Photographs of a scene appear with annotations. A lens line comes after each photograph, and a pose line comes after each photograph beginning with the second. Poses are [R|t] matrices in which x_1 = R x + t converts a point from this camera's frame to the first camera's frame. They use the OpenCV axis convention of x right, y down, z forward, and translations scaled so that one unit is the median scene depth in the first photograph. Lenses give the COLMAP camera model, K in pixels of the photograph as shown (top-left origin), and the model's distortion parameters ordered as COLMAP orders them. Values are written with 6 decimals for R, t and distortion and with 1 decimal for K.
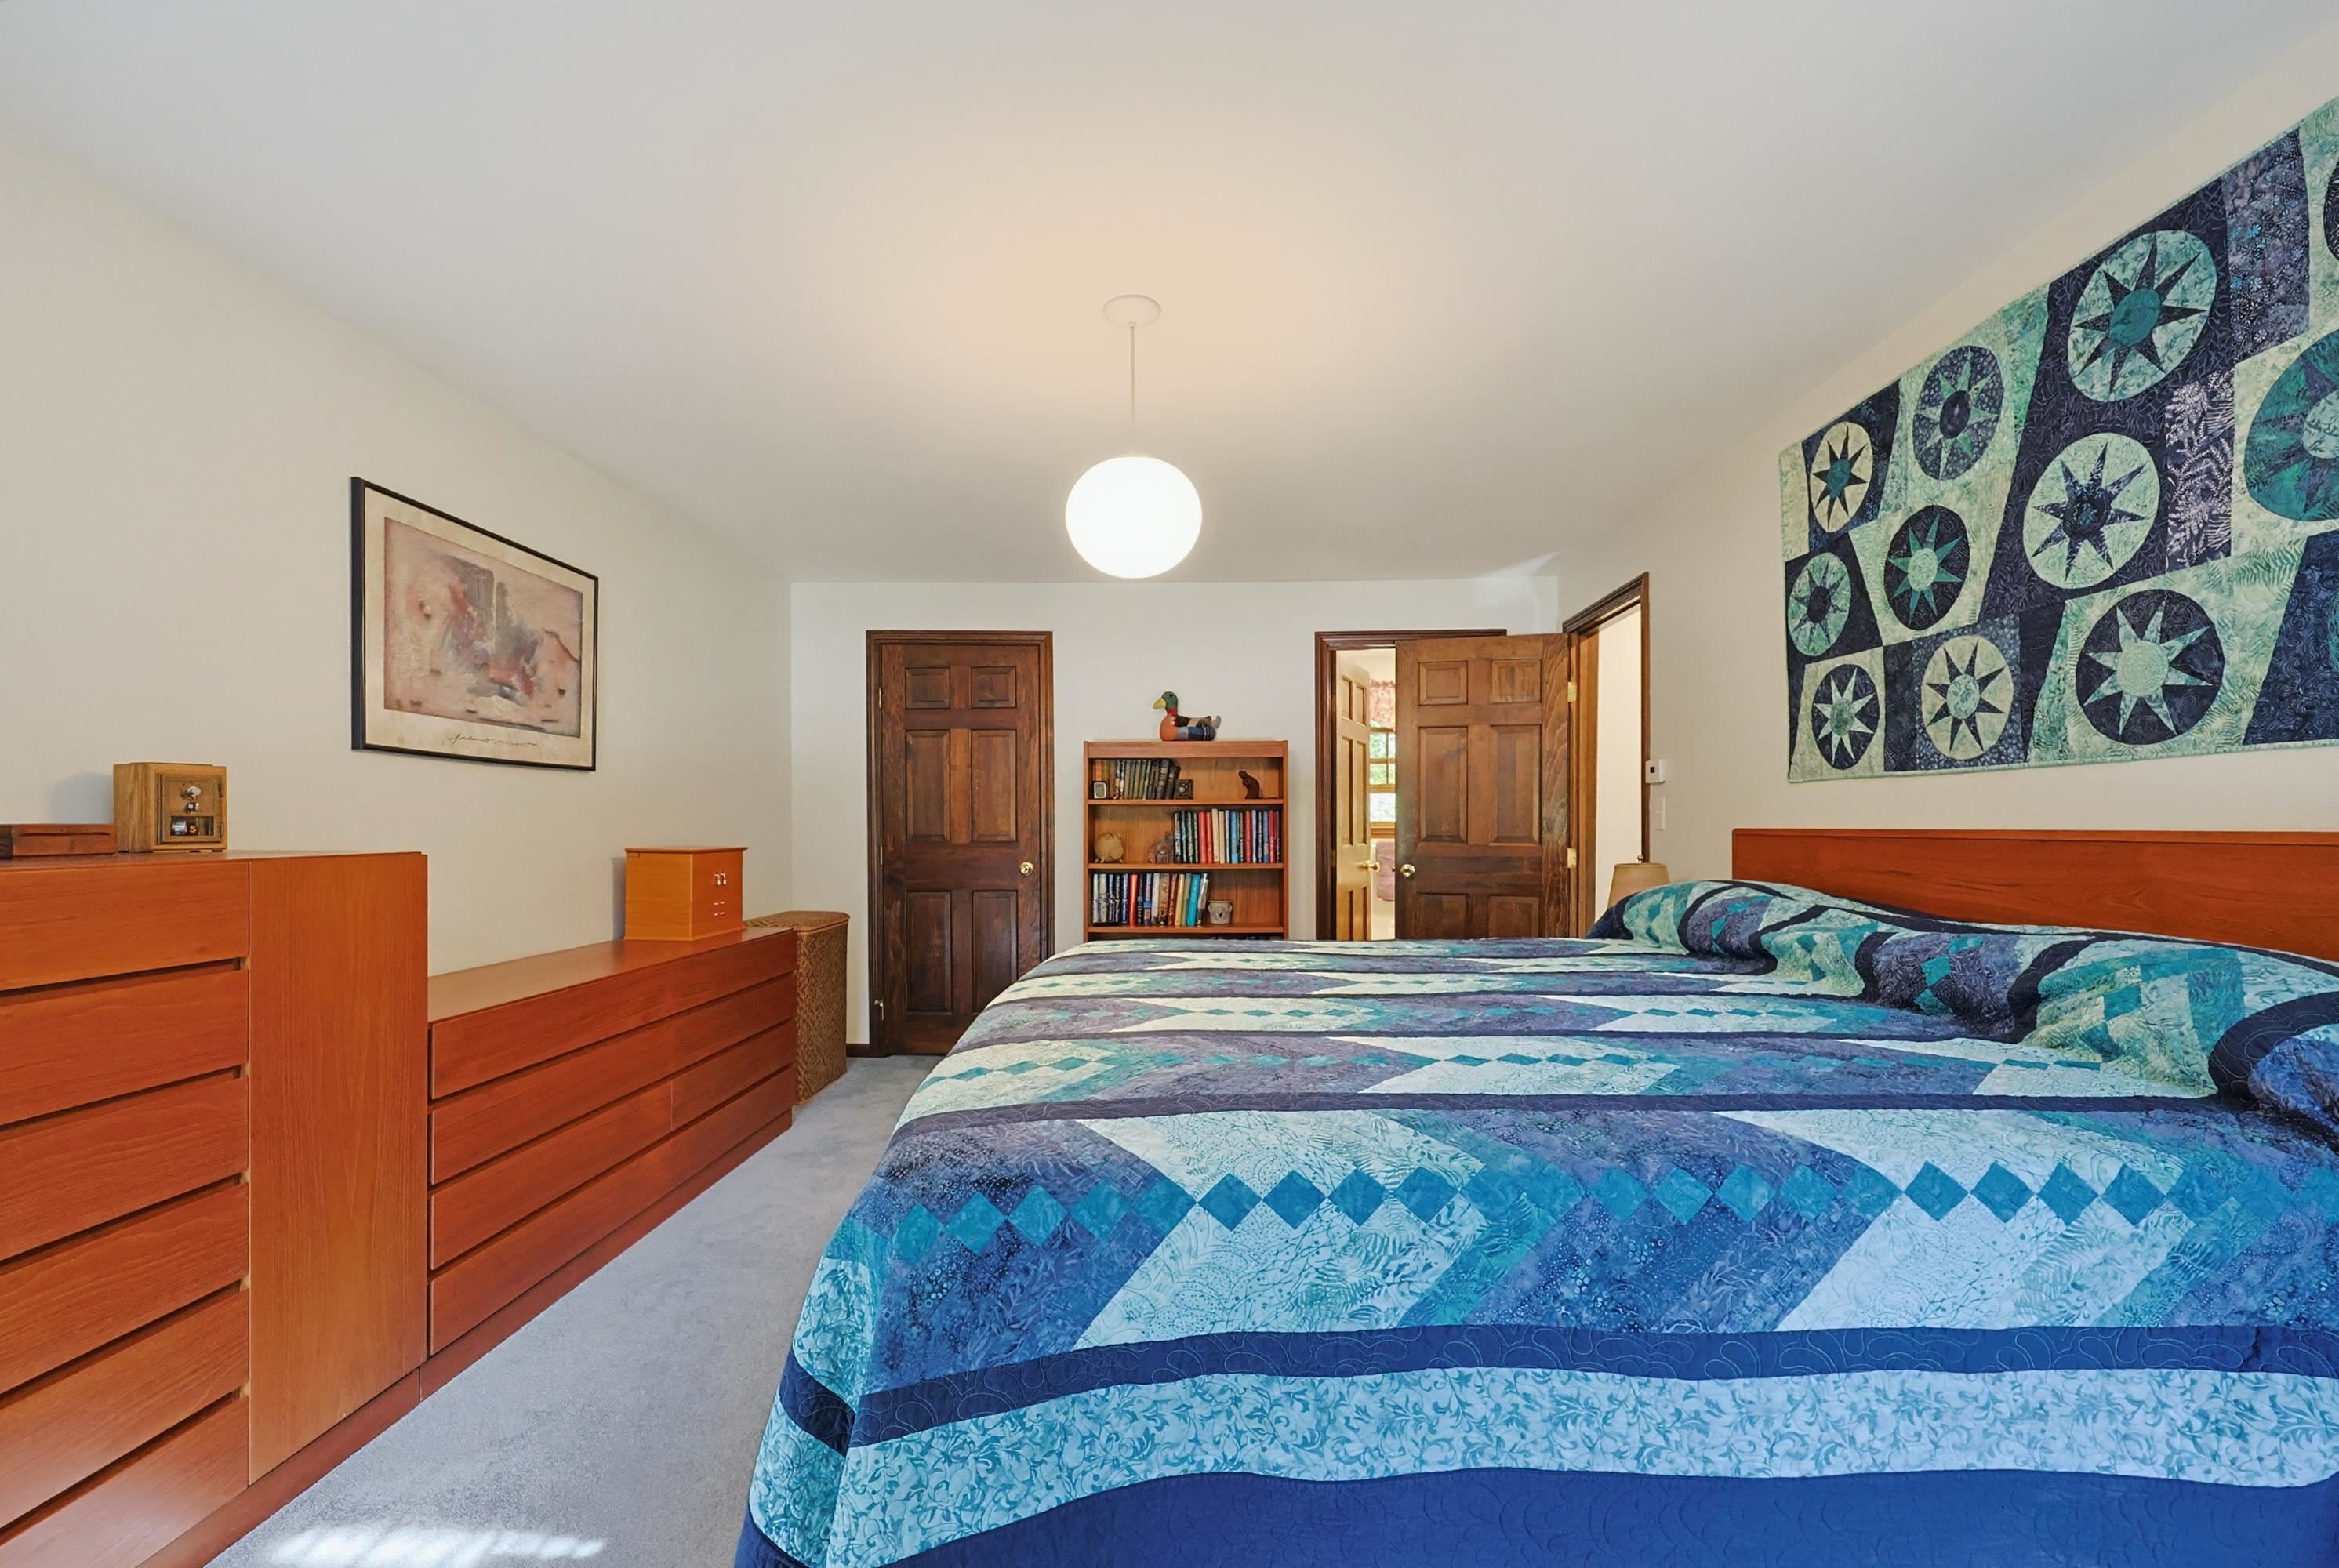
lens RADIAL K [[1000.2, 0, 1169.2], [0, 1000.2, 799.2], [0, 0, 1]] dist [0.001281, -0.000029]
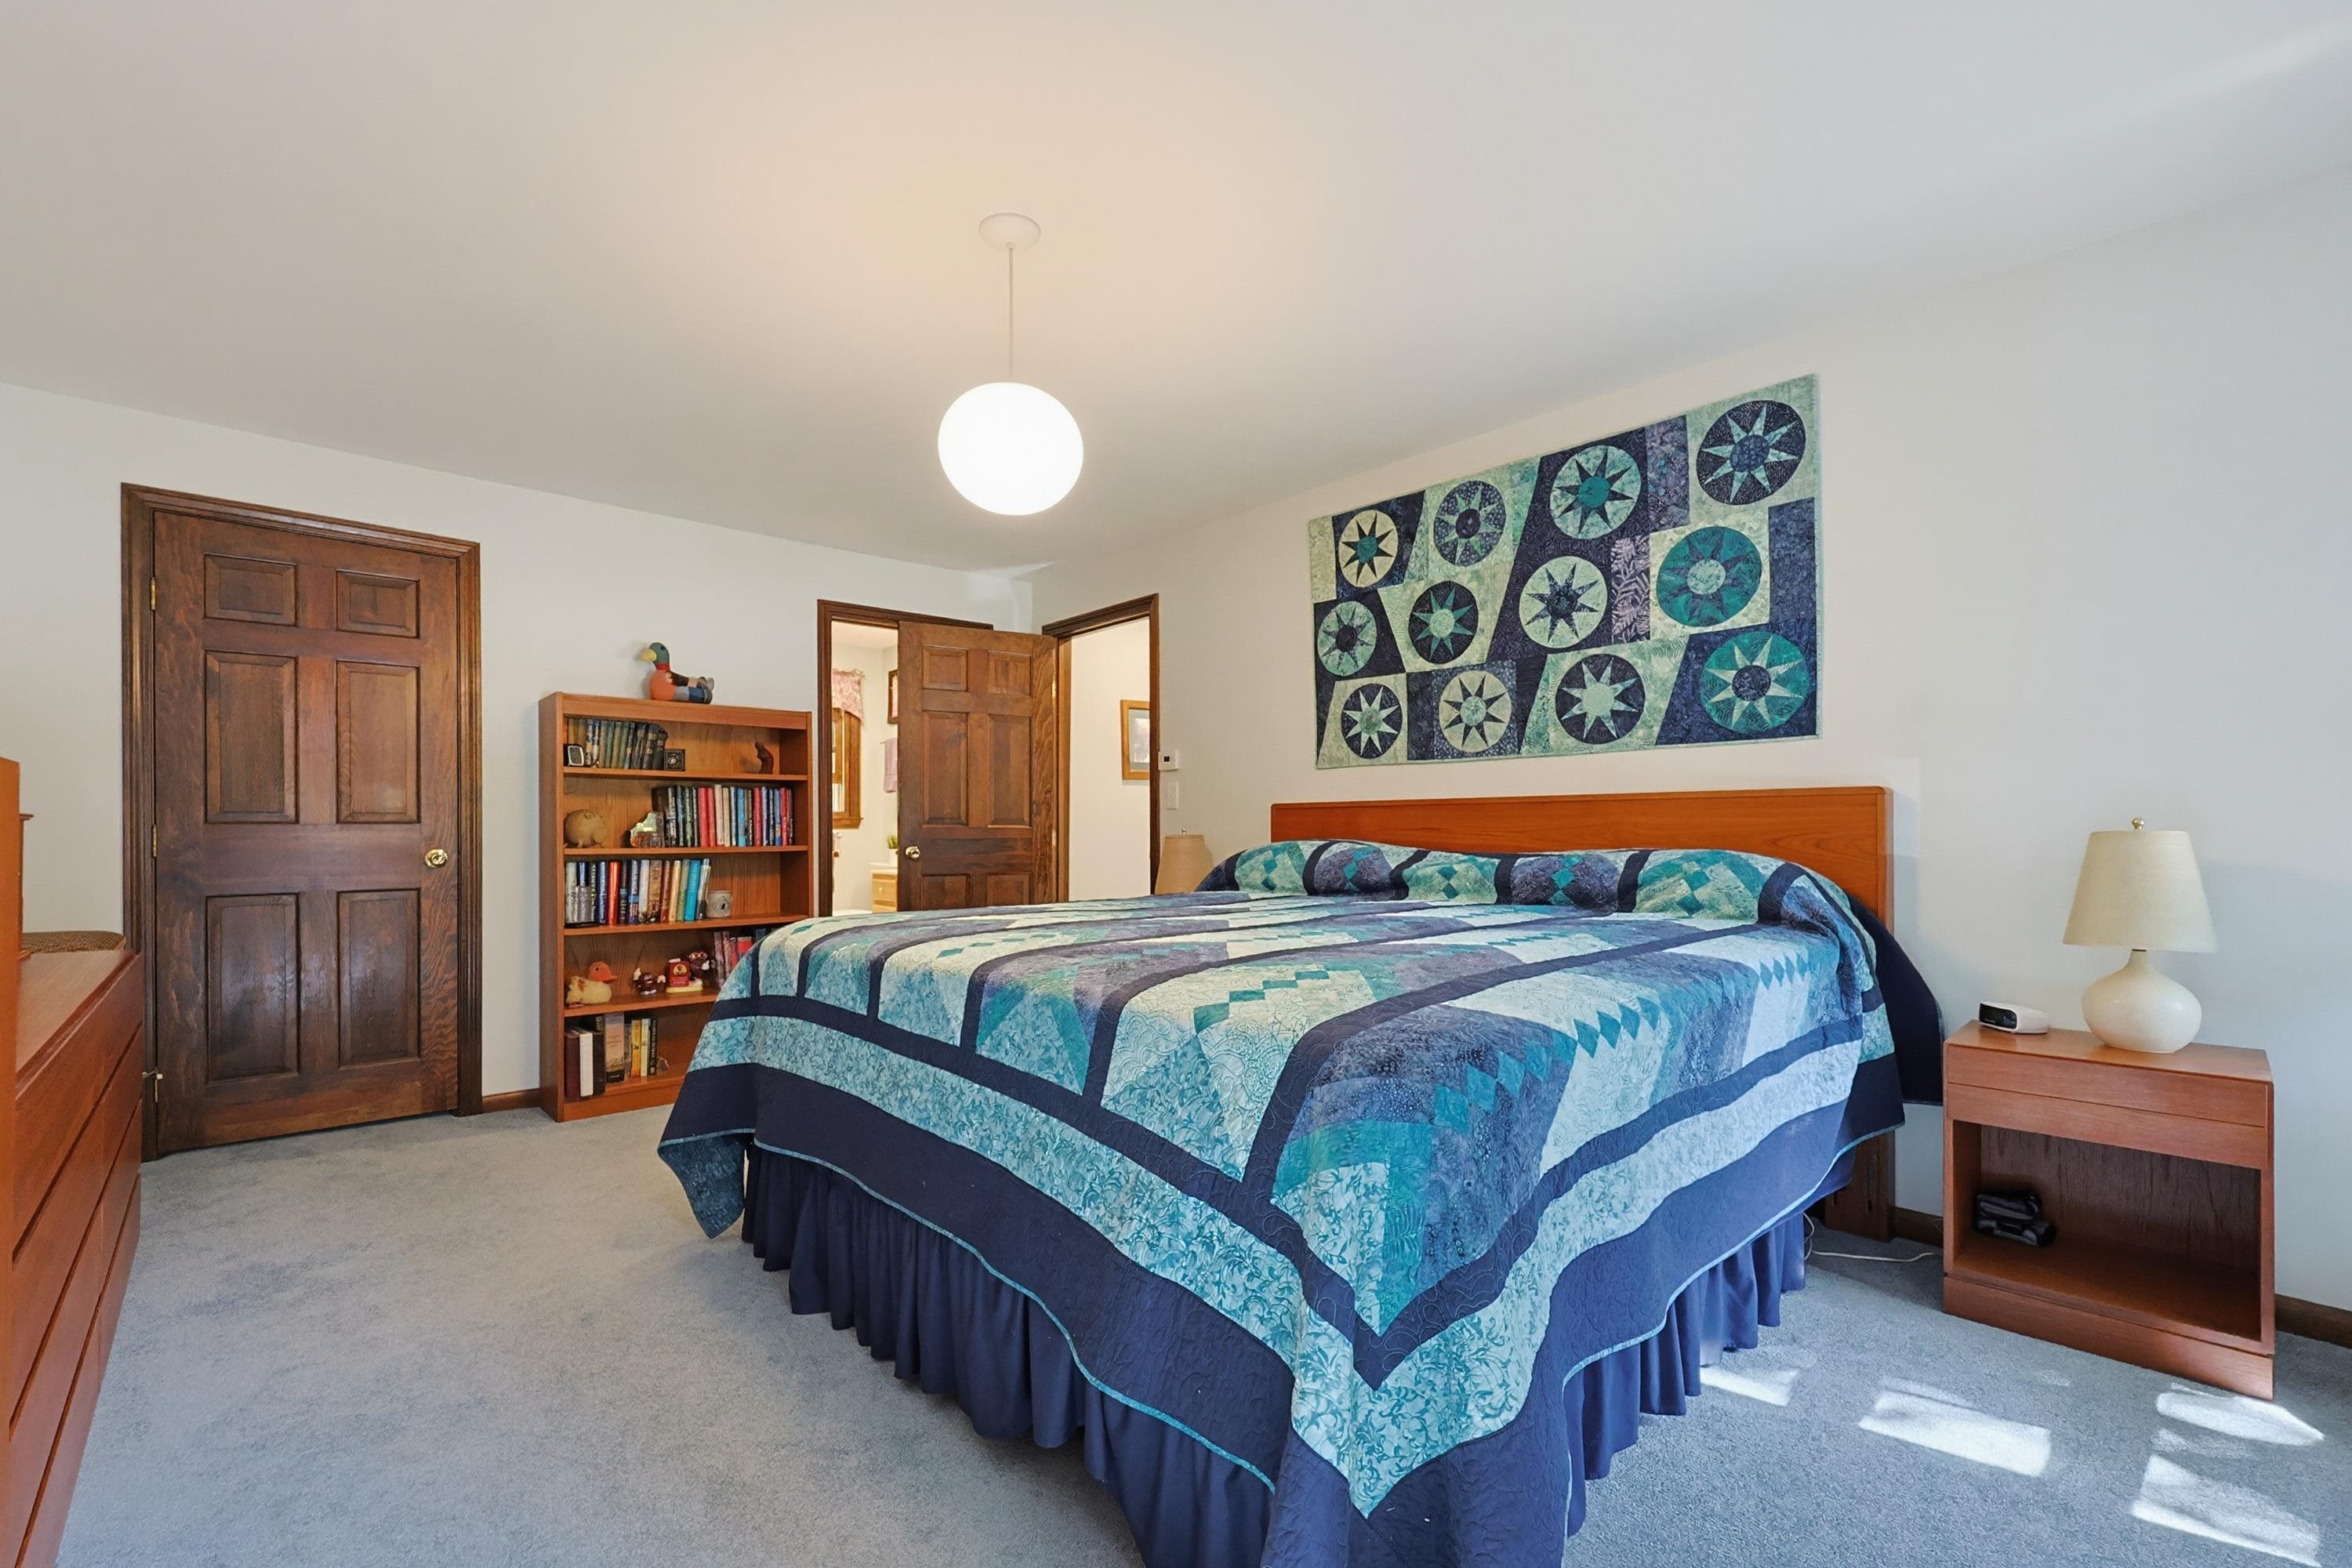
lens RADIAL K [[1005.8, 0, 1175.7], [0, 1005.8, 799.3], [0, 0, 1]] dist [0.001281, -0.000029]
pose [[0.726454, 0.021061, 0.686892, -0.572515], [-0.017137, 0.999775, -0.012530, 0.057746], [-0.687002, -0.002669, 0.726651, 0.201544]]
